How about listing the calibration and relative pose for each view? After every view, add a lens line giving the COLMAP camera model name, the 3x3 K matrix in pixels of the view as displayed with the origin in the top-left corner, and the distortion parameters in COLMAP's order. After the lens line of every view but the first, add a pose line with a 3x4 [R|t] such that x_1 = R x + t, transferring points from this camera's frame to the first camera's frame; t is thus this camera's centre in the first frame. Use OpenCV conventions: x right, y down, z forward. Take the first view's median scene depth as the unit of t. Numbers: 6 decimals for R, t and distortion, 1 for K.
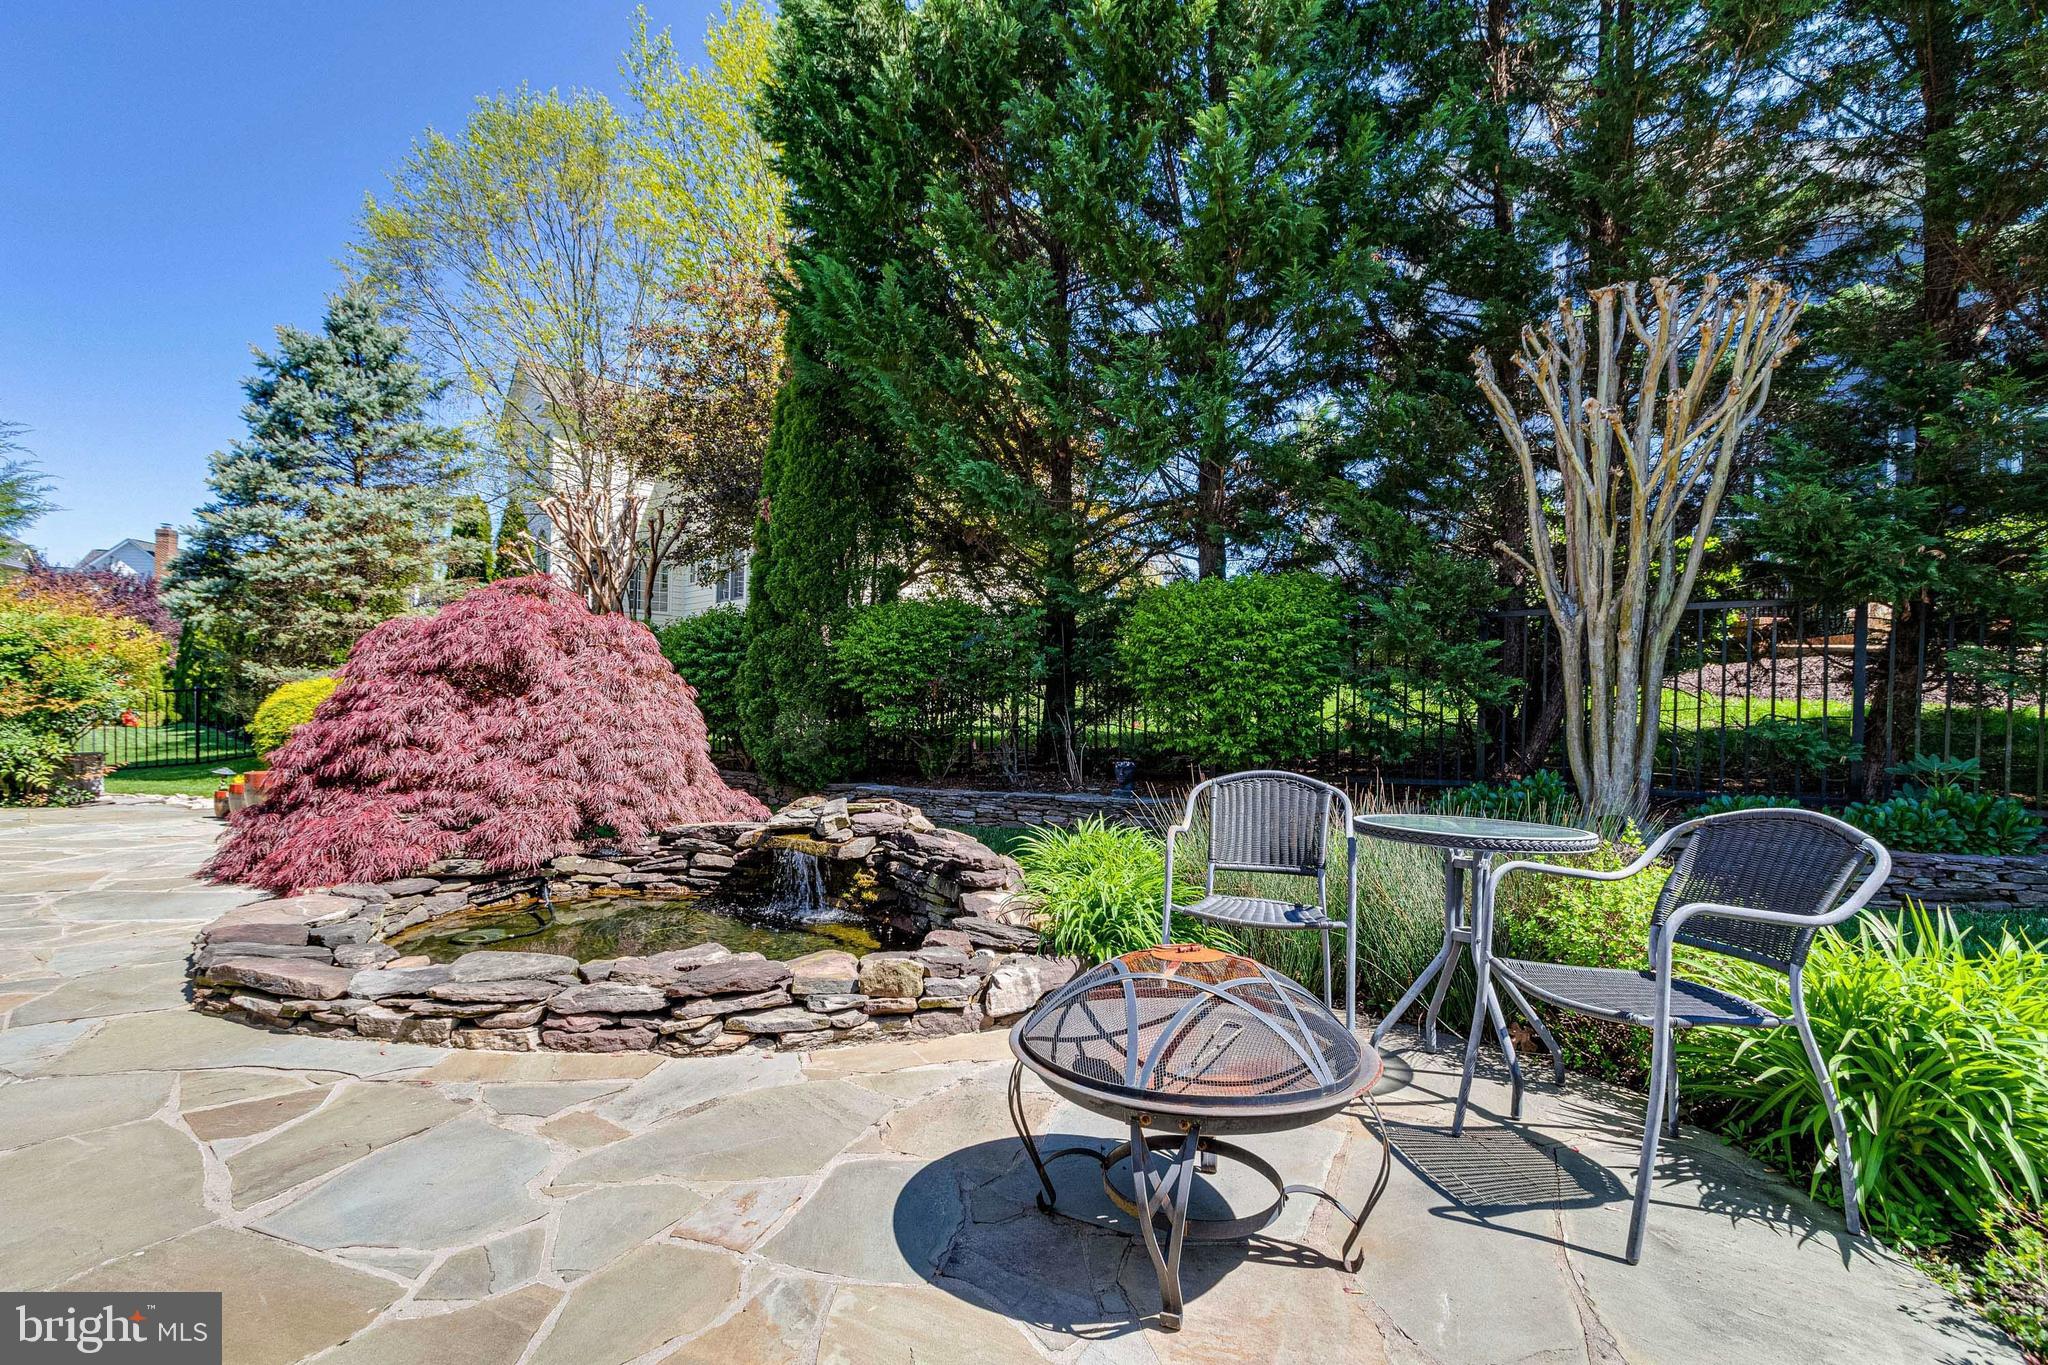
lens RADIAL K [[930.8, 0, 1010.5], [0, 930.8, 697.0], [0, 0, 1]] dist [0.002271, 0.000064]
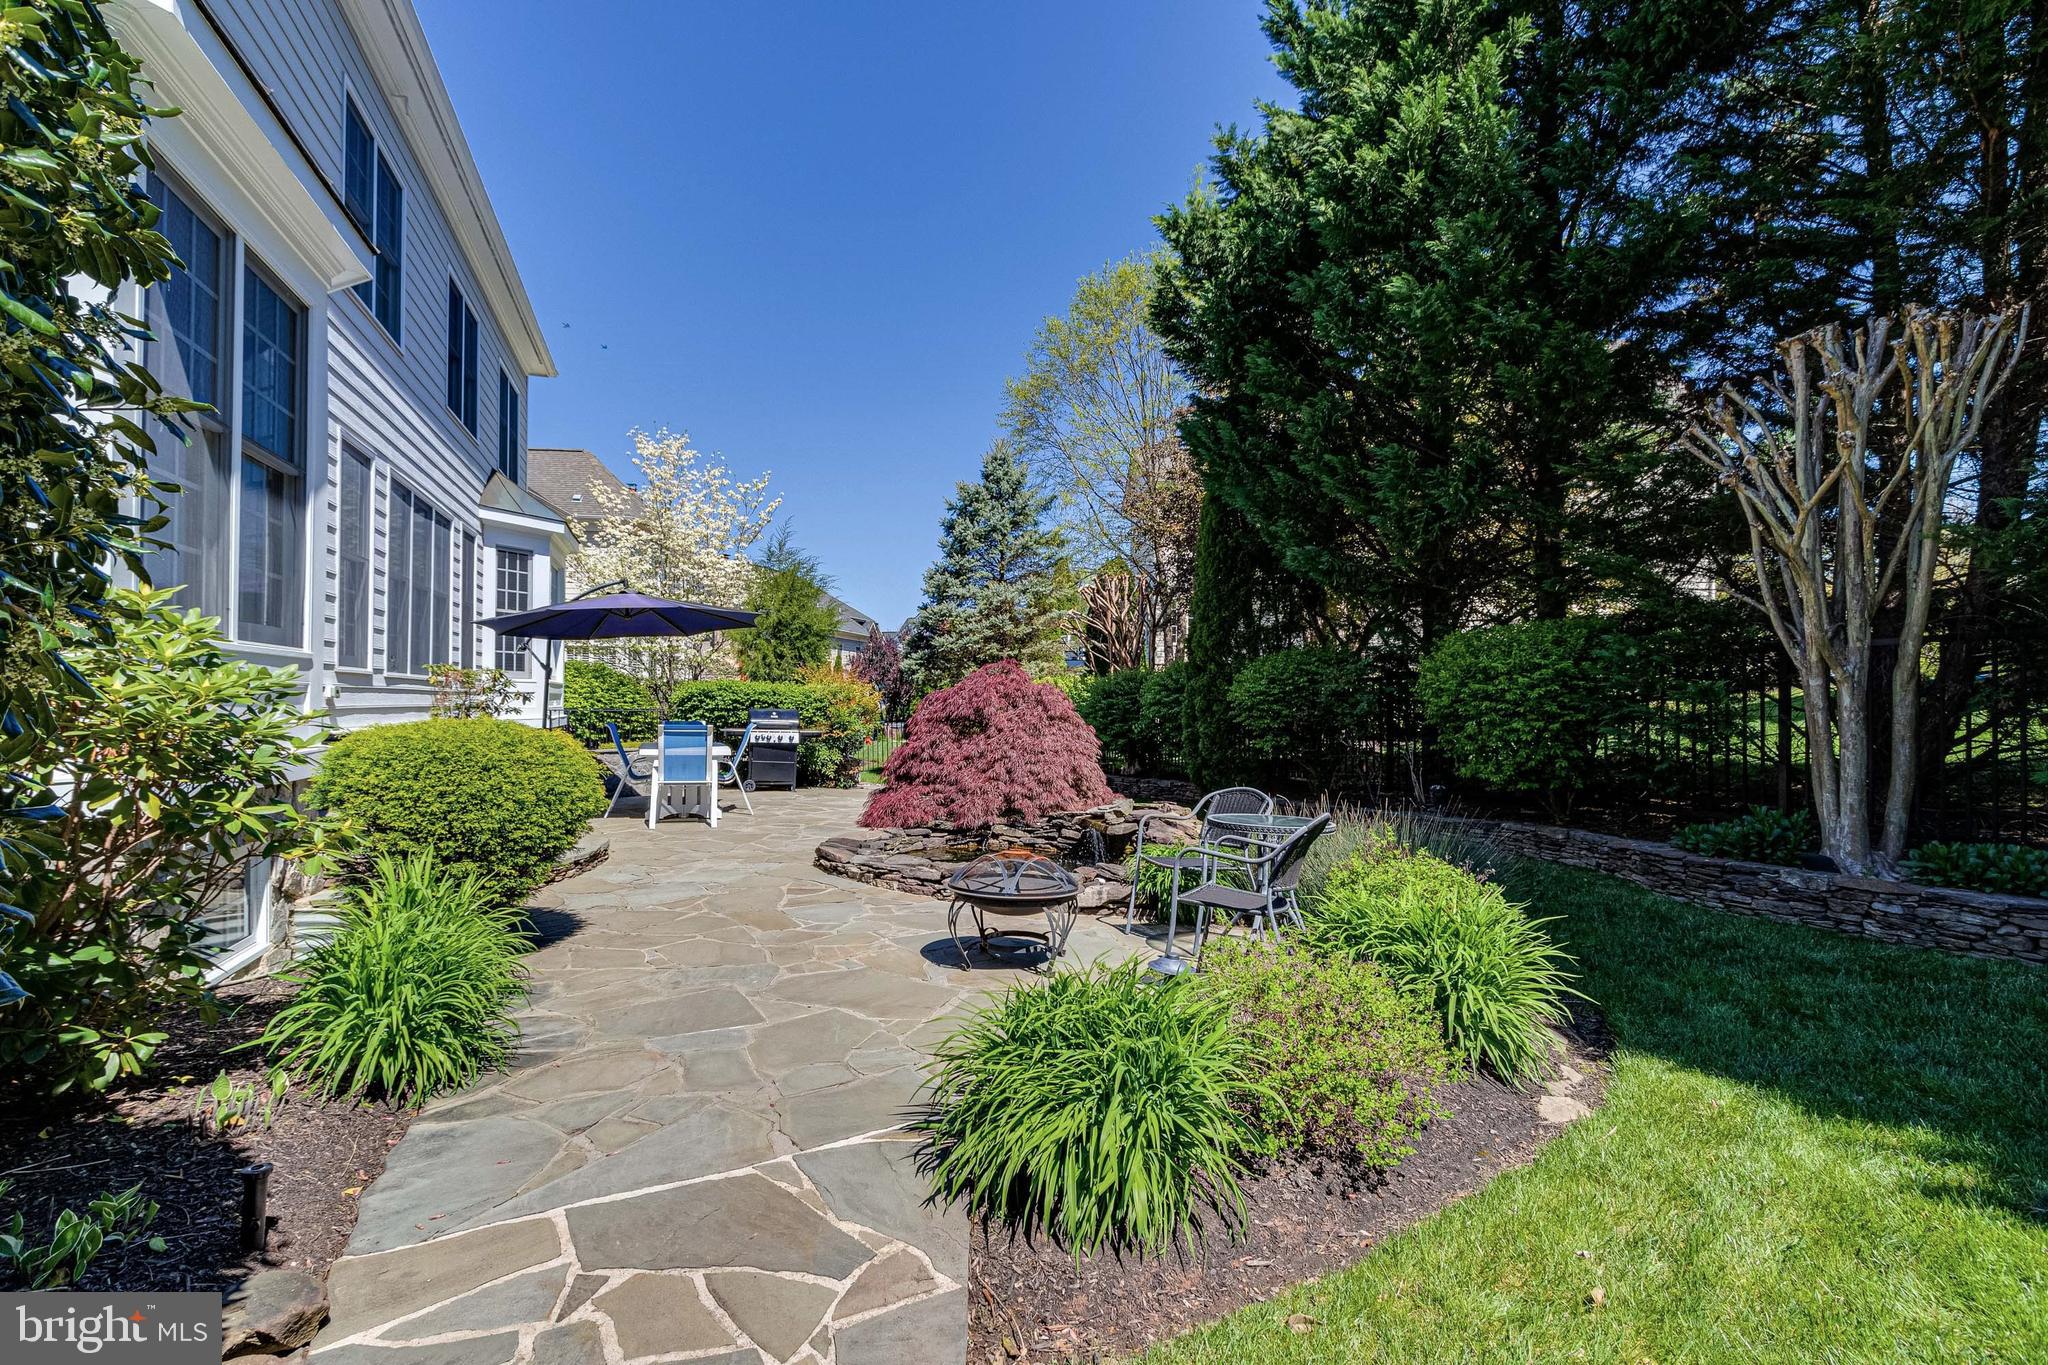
lens RADIAL K [[930.8, 0, 1010.5], [0, 930.8, 697.0], [0, 0, 1]] dist [0.002271, 0.000064]
pose [[0.777131, -0.021742, -0.628963, 0.603235], [0.011337, 0.999725, -0.020551, -0.032233], [0.629237, 0.008840, 0.777163, -0.332418]]
